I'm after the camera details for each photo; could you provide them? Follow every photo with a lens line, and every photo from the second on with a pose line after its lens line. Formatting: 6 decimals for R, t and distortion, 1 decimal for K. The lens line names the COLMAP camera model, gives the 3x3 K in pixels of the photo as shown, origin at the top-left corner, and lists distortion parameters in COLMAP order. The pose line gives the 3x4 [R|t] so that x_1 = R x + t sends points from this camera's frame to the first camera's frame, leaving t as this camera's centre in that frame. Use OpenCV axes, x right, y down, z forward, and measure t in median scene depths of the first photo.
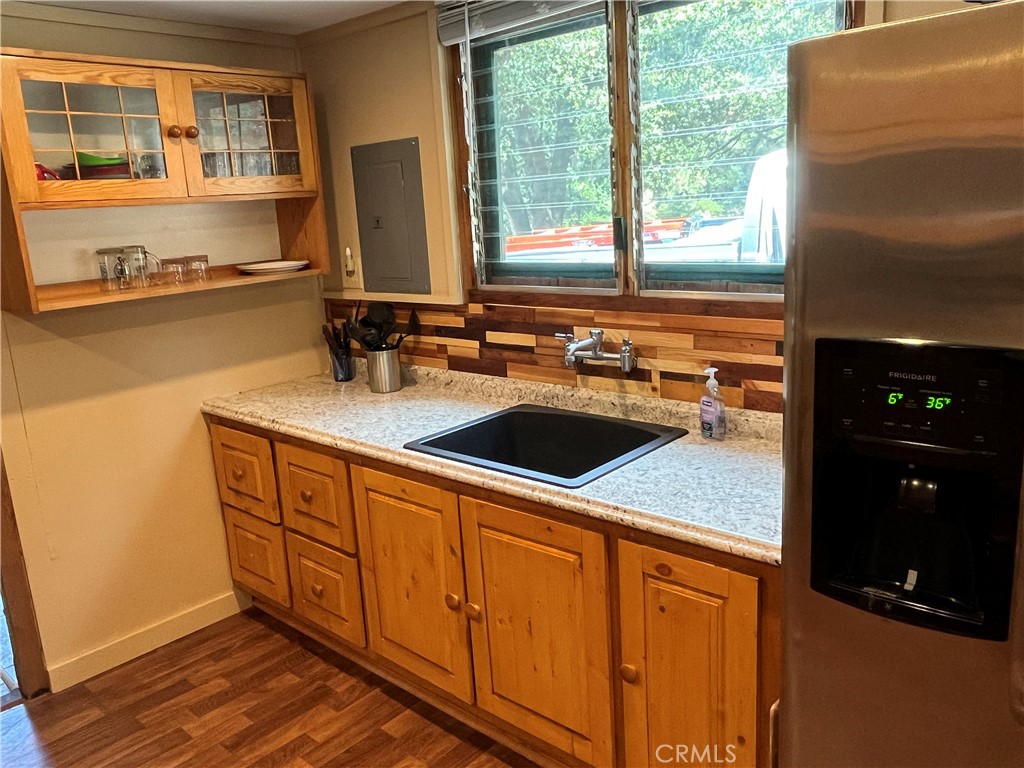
lens RADIAL K [[799.4, 0, 503.1], [0, 799.4, 387.0], [0, 0, 1]] dist [0.003981, 0.002260]
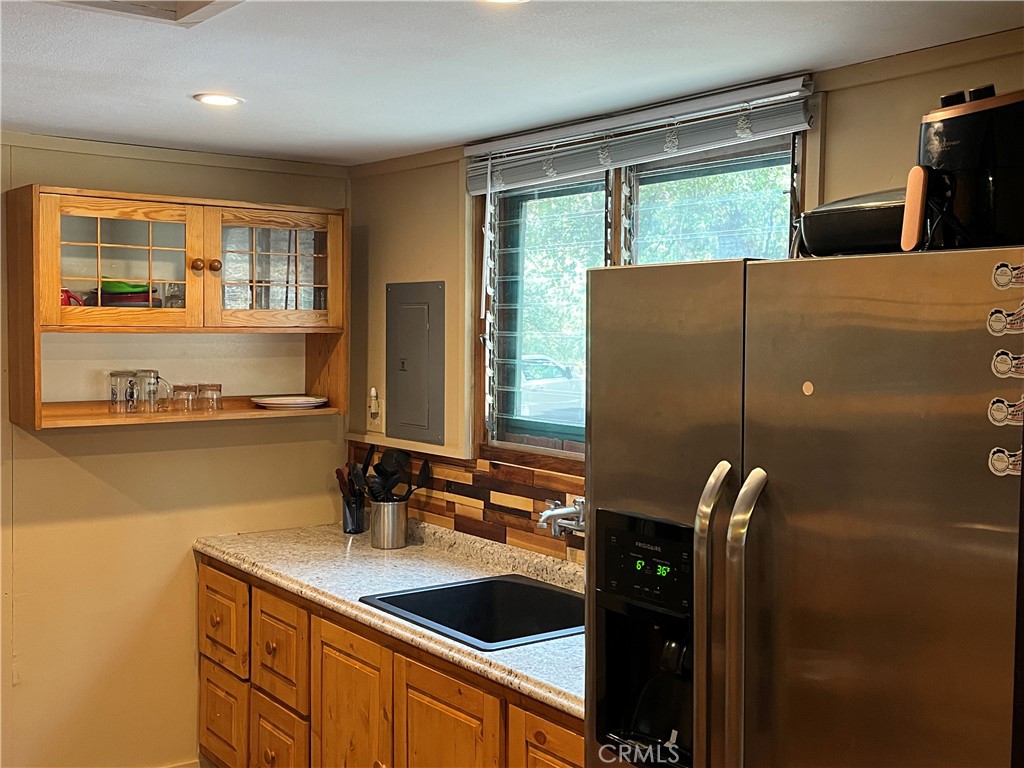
lens RADIAL K [[1137.2, 0, 516.1], [0, 1137.2, 383.7], [0, 0, 1]] dist [0.036320, 0.000000]
pose [[0.979520, 0.080027, -0.184757, 0.249372], [-0.110761, 0.980467, -0.162531, 0.018835], [0.168142, 0.179667, 0.969251, -0.290569]]
